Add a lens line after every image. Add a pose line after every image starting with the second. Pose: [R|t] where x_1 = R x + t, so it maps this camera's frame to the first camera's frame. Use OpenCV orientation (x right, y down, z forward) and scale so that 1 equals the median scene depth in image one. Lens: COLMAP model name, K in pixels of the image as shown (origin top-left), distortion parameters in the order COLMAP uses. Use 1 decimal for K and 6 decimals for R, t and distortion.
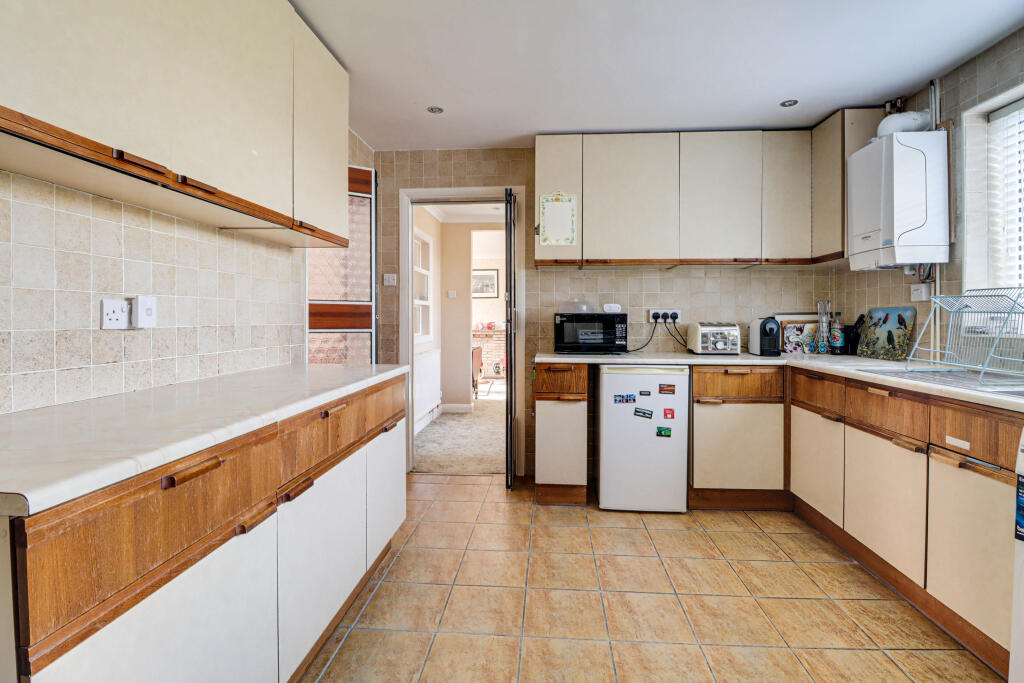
lens RADIAL K [[489.2, 0, 512.0], [0, 489.2, 341.5], [0, 0, 1]] dist [-0.017890, -0.001066]
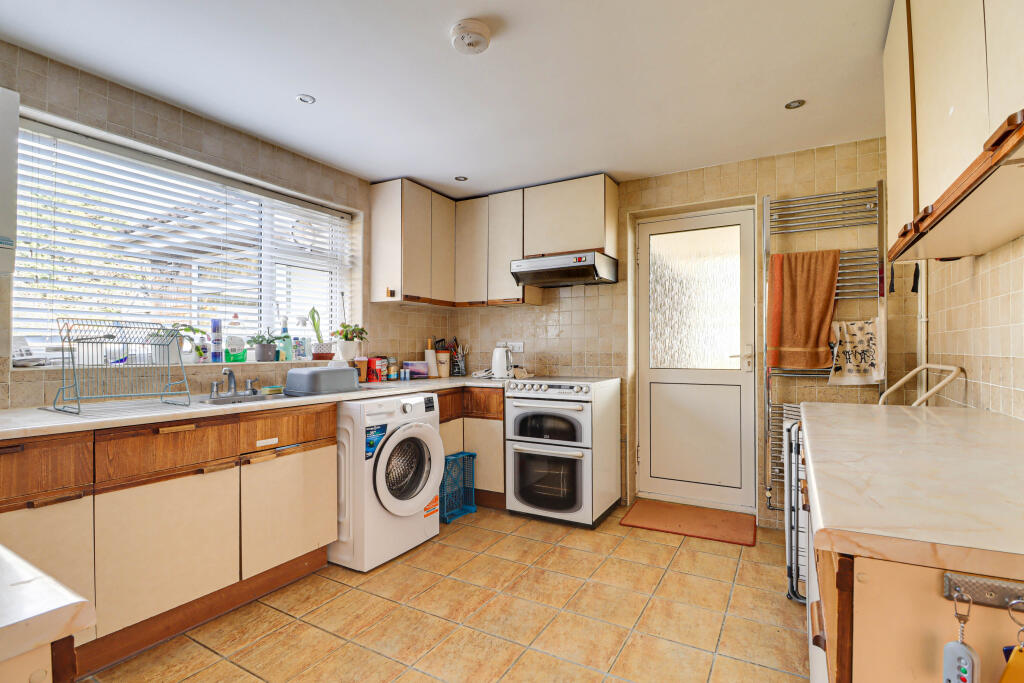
lens RADIAL K [[489.2, 0, 512.0], [0, 489.2, 341.5], [0, 0, 1]] dist [-0.017890, -0.001066]
pose [[-0.902948, 0.001709, 0.429746, -0.234161], [0.017023, 0.999350, 0.031793, -0.087664], [-0.429412, 0.036023, -0.902390, 1.676010]]
